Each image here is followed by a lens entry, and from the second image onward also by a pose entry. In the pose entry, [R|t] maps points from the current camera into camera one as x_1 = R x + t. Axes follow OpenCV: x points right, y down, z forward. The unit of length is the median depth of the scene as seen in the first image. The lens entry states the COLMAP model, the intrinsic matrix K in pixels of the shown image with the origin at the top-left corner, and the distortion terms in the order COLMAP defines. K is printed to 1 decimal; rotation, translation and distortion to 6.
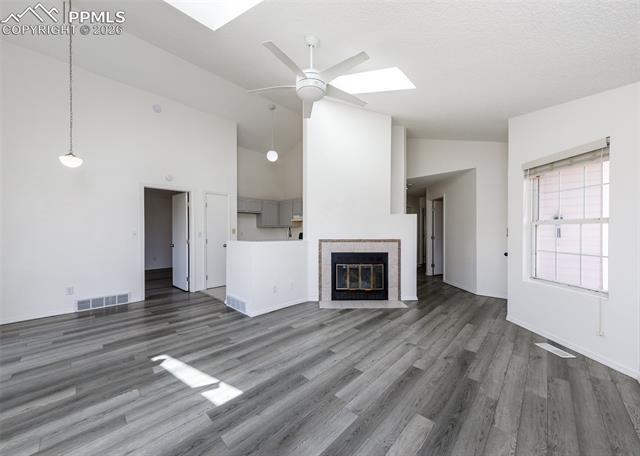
lens RADIAL K [[244.8, 0, 320.0], [0, 244.8, 228.0], [0, 0, 1]] dist [0.001212, 0.000170]
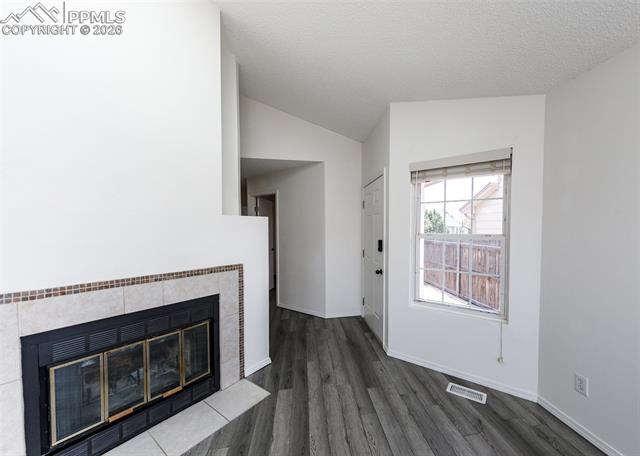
lens RADIAL K [[246.0, 0, 357.9], [0, 246.0, 239.0], [0, 0, 1]] dist [0.001148, 0.000115]
pose [[0.581102, -0.026133, 0.813411, 0.044181], [-0.012835, 0.999066, 0.041266, -0.032945], [-0.813729, -0.034420, 0.580224, 0.502481]]
